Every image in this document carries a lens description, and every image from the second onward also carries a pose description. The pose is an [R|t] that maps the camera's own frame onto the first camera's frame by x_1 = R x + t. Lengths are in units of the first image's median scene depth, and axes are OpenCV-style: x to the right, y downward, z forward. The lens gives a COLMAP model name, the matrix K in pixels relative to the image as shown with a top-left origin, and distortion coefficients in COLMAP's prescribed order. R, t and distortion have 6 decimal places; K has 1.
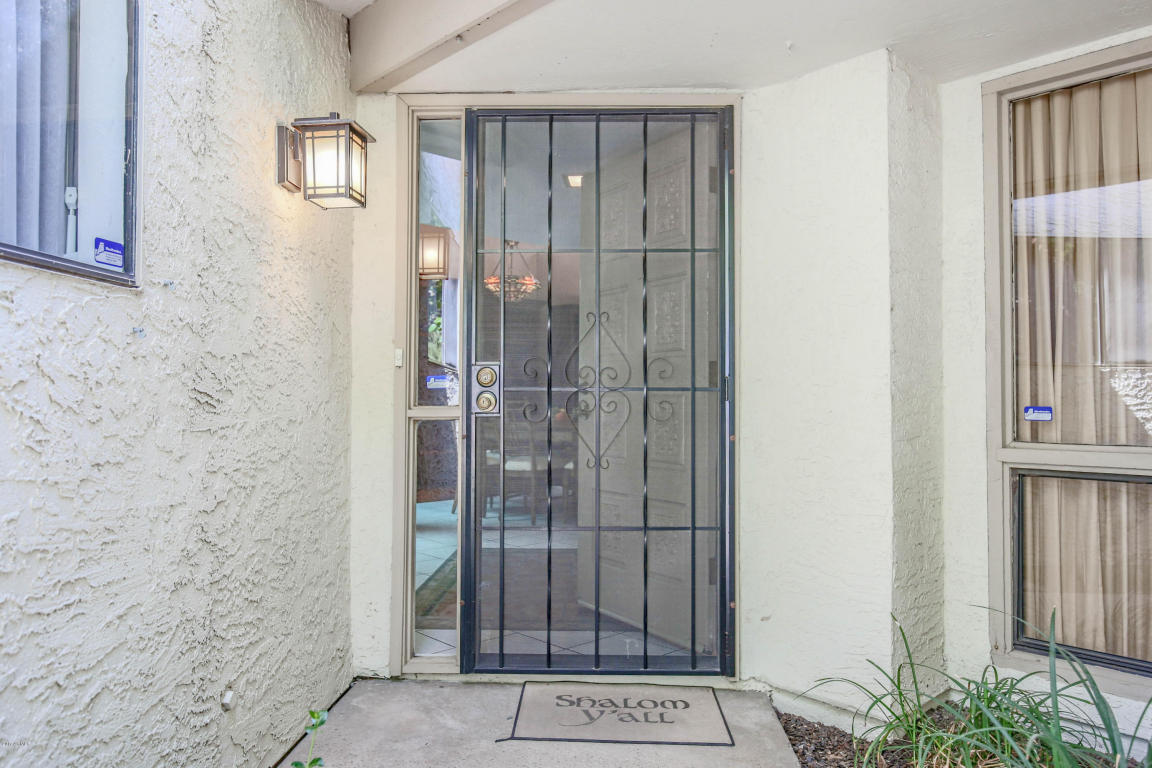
lens RADIAL K [[794.5, 0, 584.7], [0, 794.5, 382.7], [0, 0, 1]] dist [-0.012376, -0.001992]
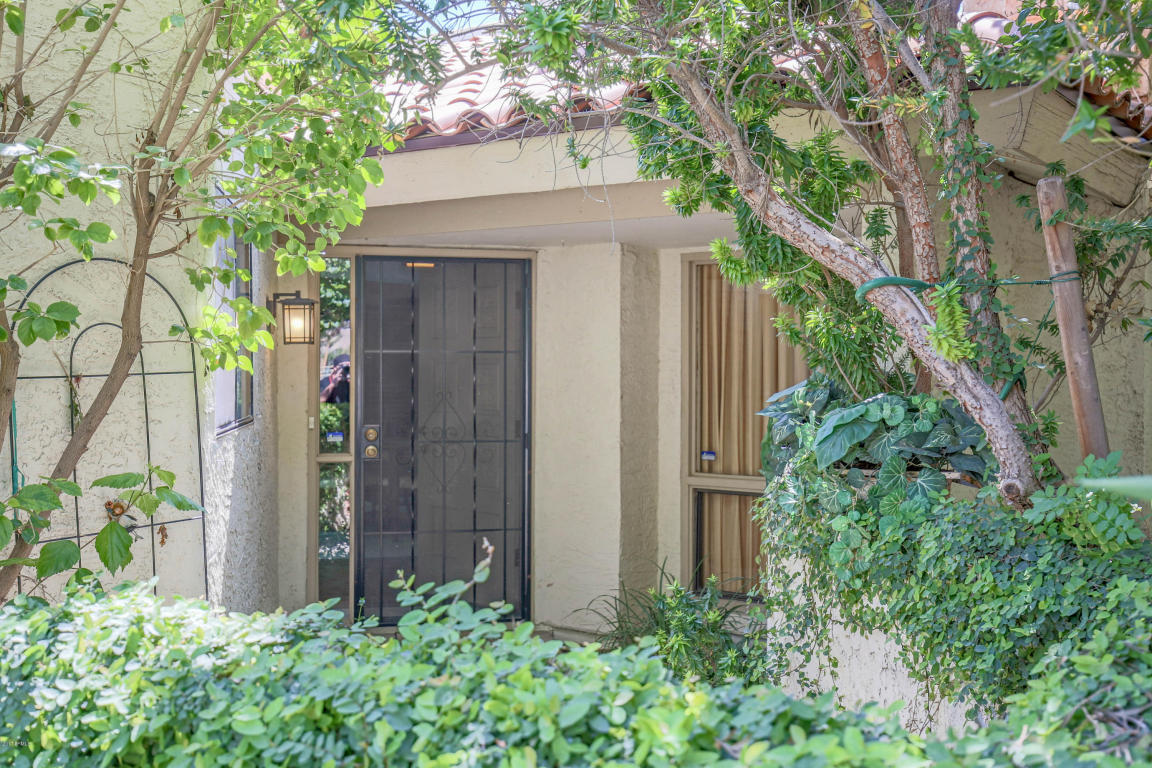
lens RADIAL K [[1190.7, 0, 577.4], [0, 1190.7, 385.9], [0, 0, 1]] dist [0.063862, 0.000000]
pose [[0.978755, -0.002544, 0.205016, -0.209081], [-0.004690, 0.999384, 0.034788, -0.187356], [-0.204978, -0.035011, 0.978140, -1.348713]]
